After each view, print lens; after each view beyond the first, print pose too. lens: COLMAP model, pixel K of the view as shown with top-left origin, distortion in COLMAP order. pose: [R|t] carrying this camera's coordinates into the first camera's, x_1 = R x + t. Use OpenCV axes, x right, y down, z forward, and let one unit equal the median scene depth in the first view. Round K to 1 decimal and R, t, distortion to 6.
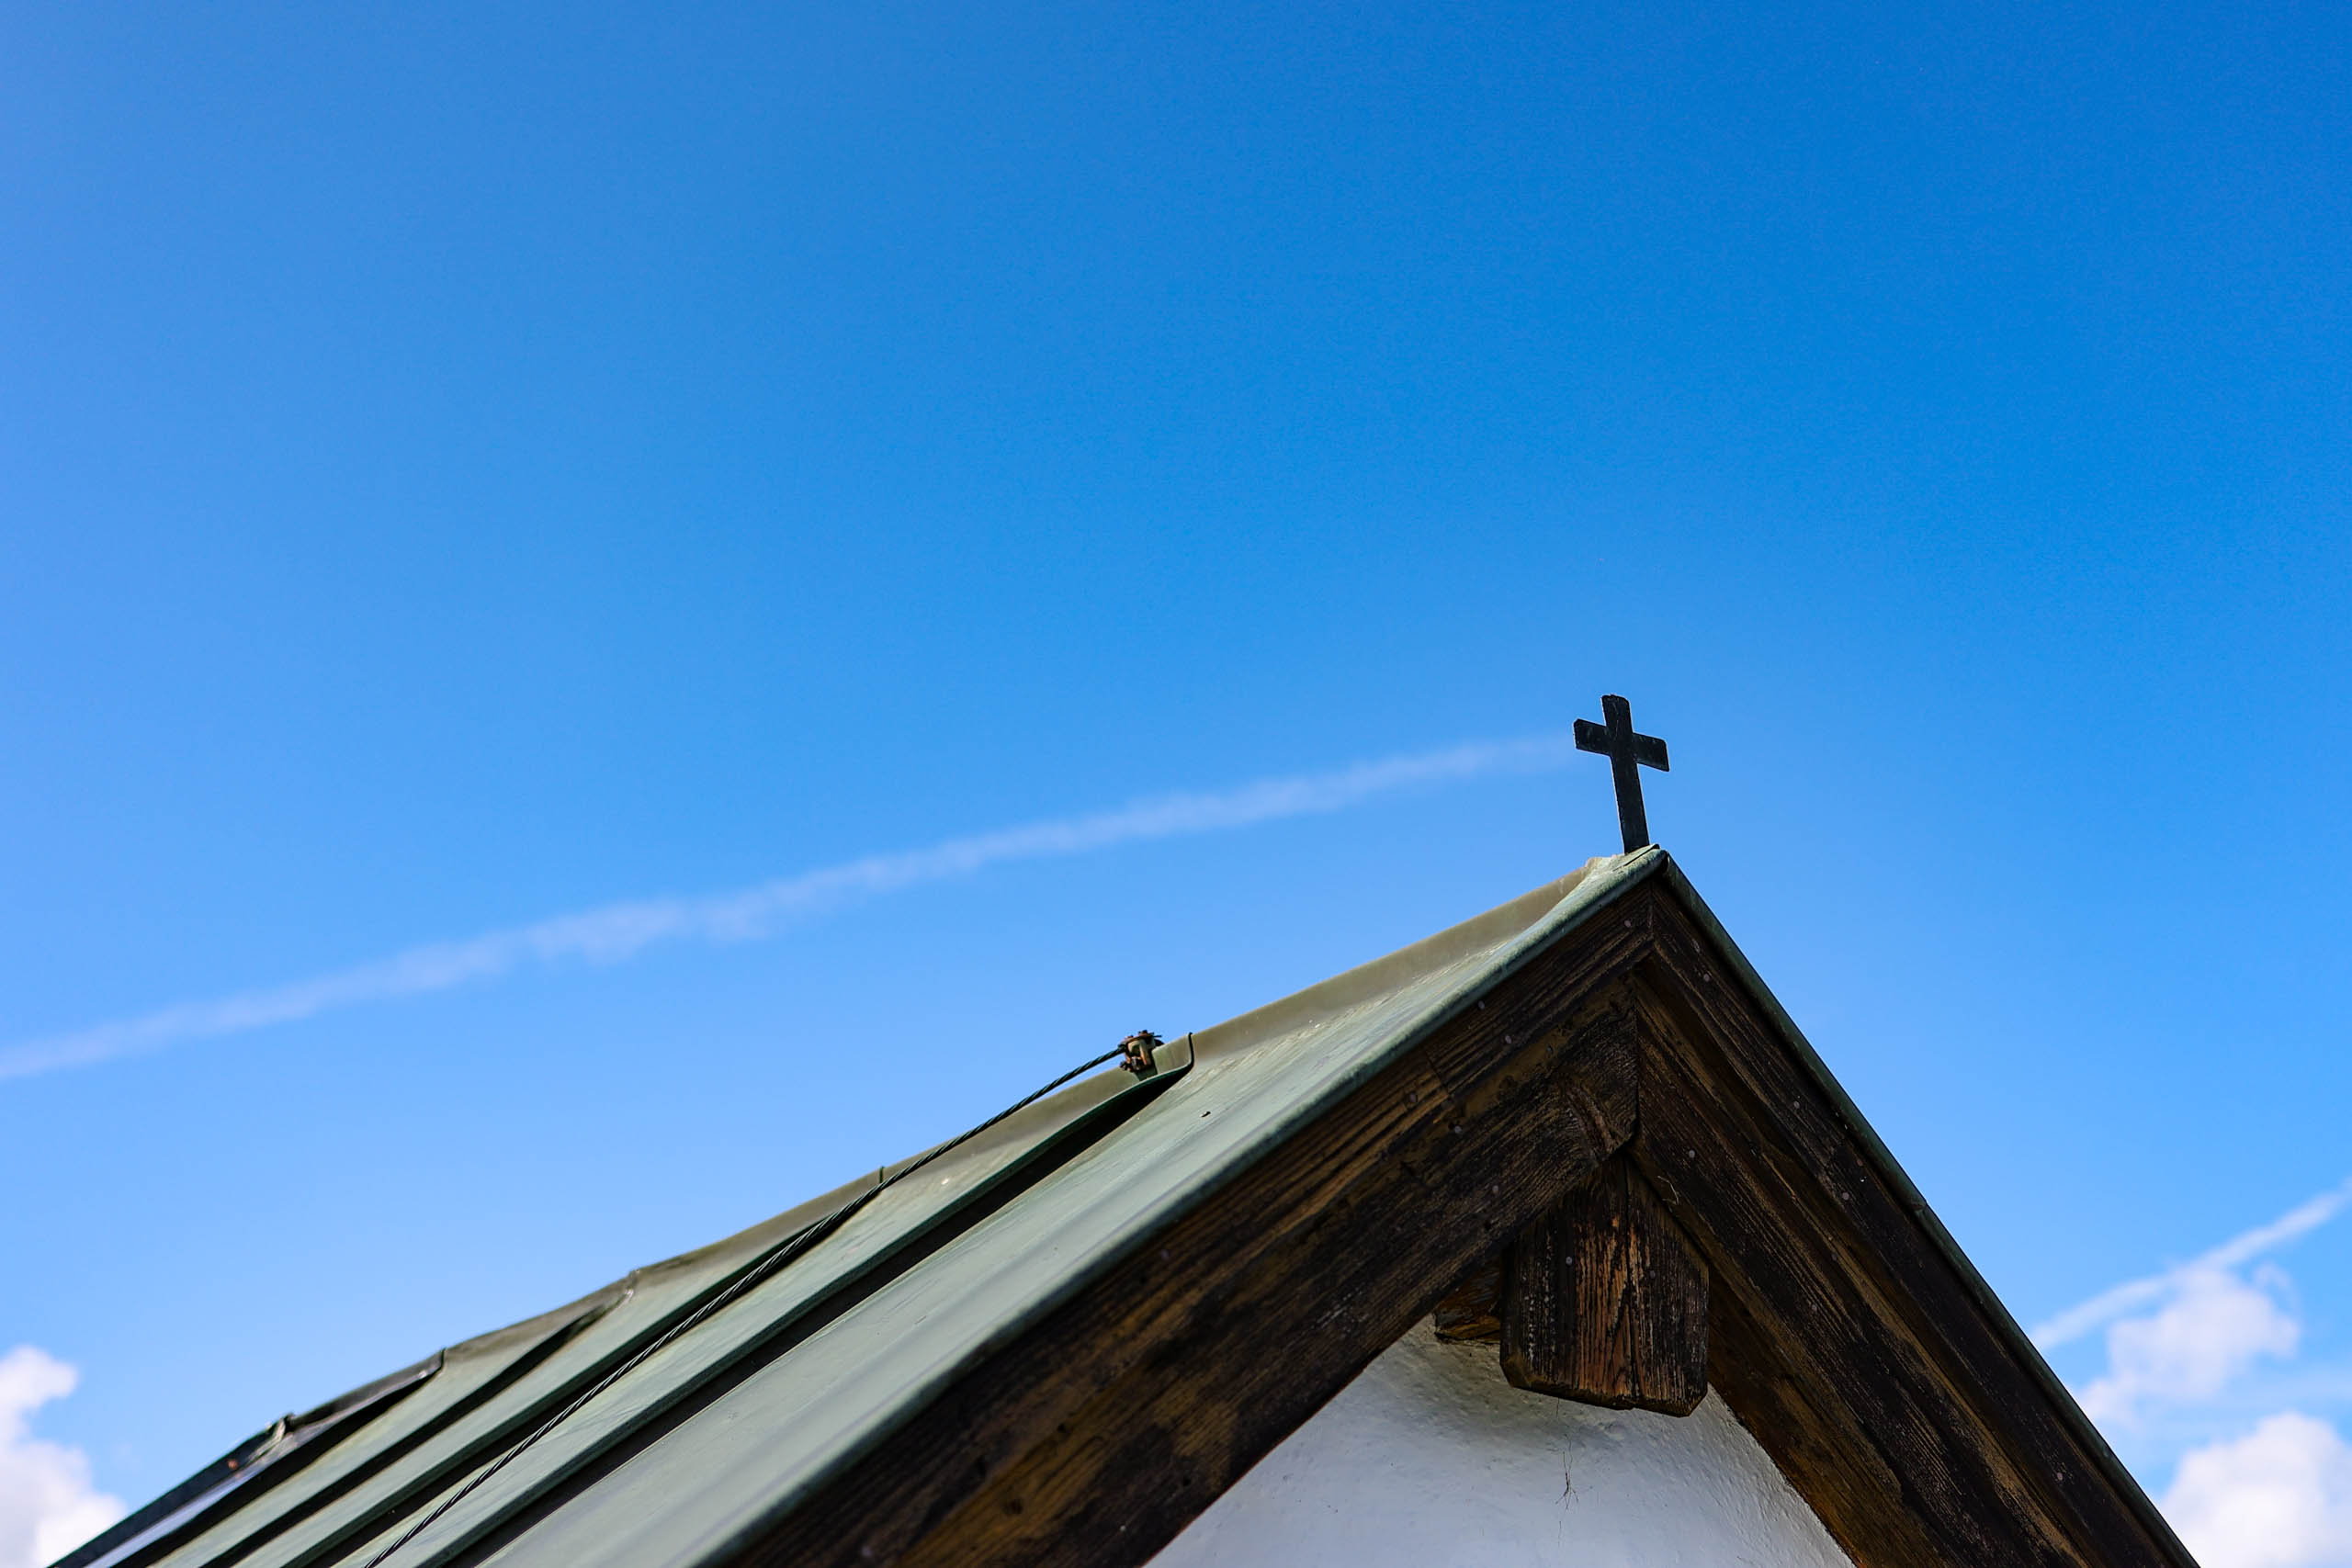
lens RADIAL K [[2332.1, 0, 1176.0], [0, 2332.1, 784.0], [0, 0, 1]] dist [-0.050260, 0.010329]
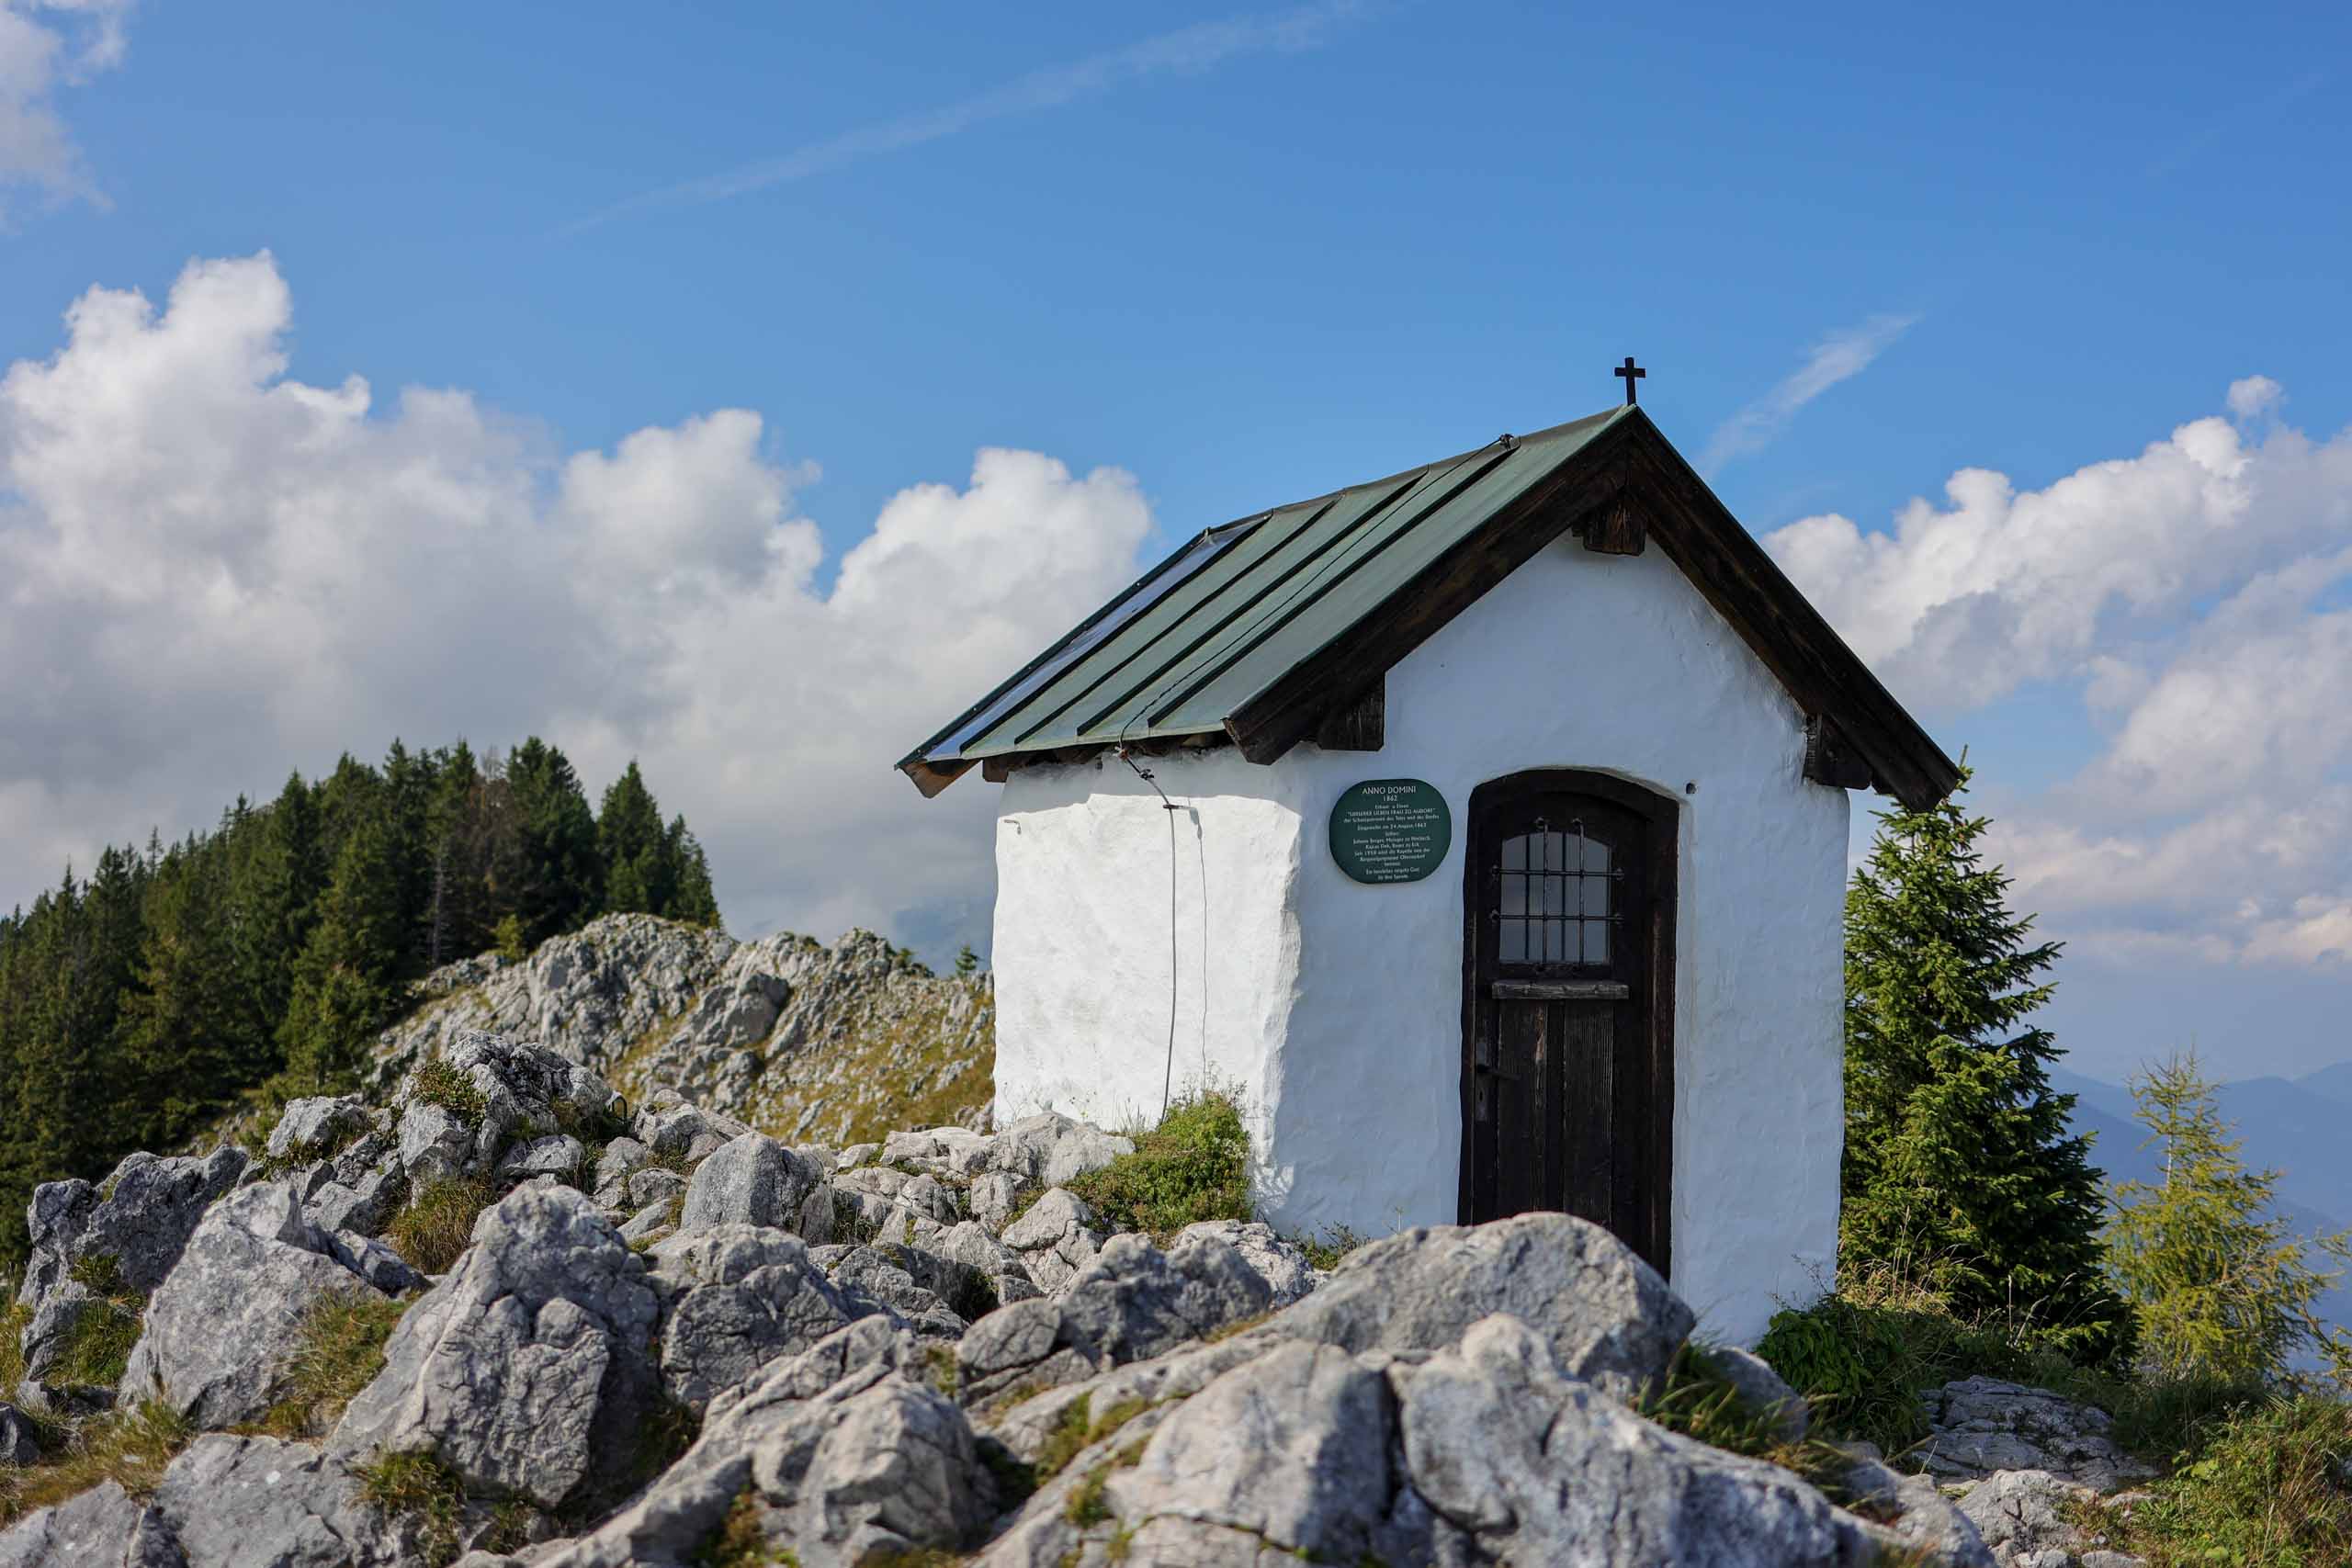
lens RADIAL K [[2332.1, 0, 1176.0], [0, 2332.1, 784.0], [0, 0, 1]] dist [-0.050260, 0.010329]
pose [[0.969272, 0.023840, -0.244834, 0.407653], [0.079429, 0.911648, 0.403222, -0.938574], [0.232815, -0.410279, 0.881742, -2.567744]]
